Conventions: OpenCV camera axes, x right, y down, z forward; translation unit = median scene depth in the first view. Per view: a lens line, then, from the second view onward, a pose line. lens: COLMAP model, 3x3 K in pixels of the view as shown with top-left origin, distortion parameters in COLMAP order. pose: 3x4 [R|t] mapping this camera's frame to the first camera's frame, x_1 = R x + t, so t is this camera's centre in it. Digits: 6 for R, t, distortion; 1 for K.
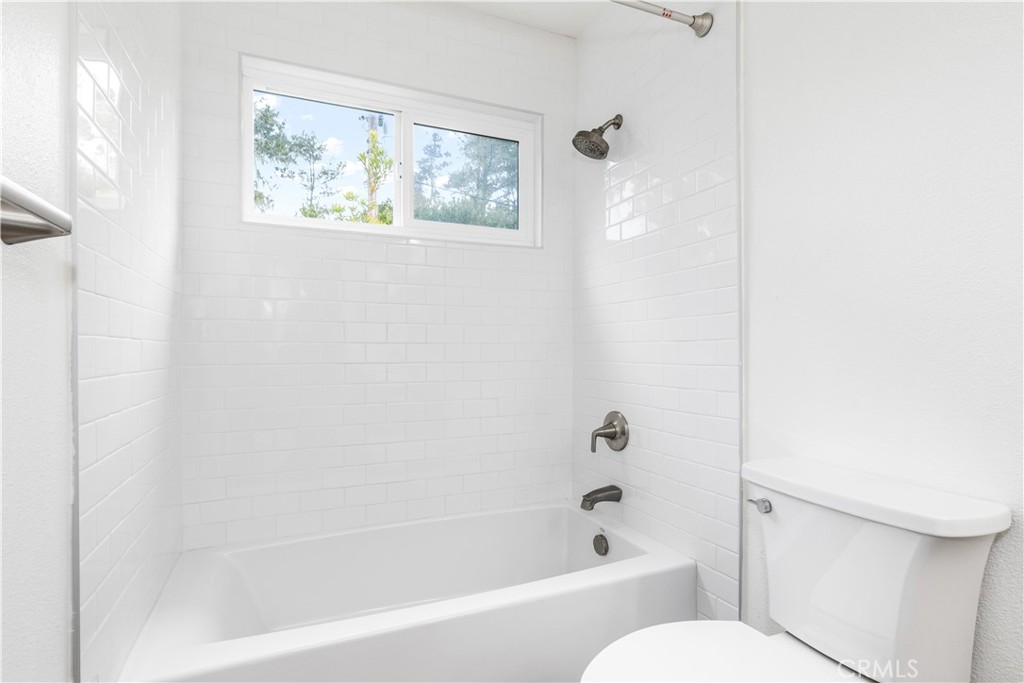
lens RADIAL K [[510.0, 0, 512.0], [0, 510.0, 341.2], [0, 0, 1]] dist [0.000928, -0.000229]
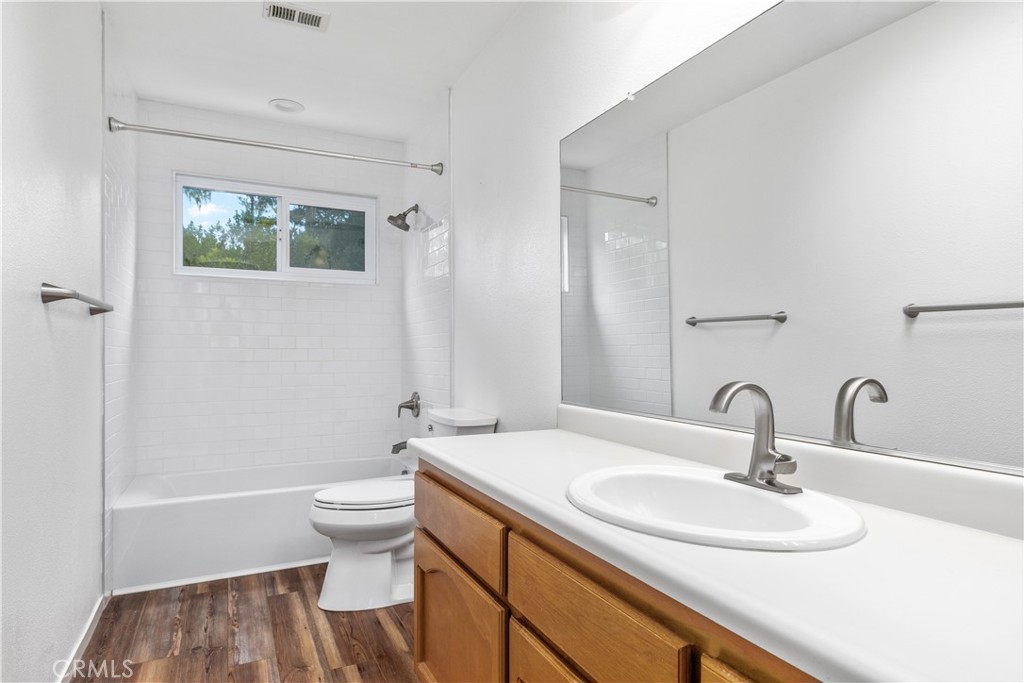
lens RADIAL K [[588.4, 0, 511.3], [0, 588.4, 346.5], [0, 0, 1]] dist [-0.004731, -0.000673]
pose [[0.999491, -0.000878, 0.031895, 0.449766], [0.000851, 0.999999, 0.000860, -0.004715], [-0.031896, -0.000833, 0.999491, -0.838868]]
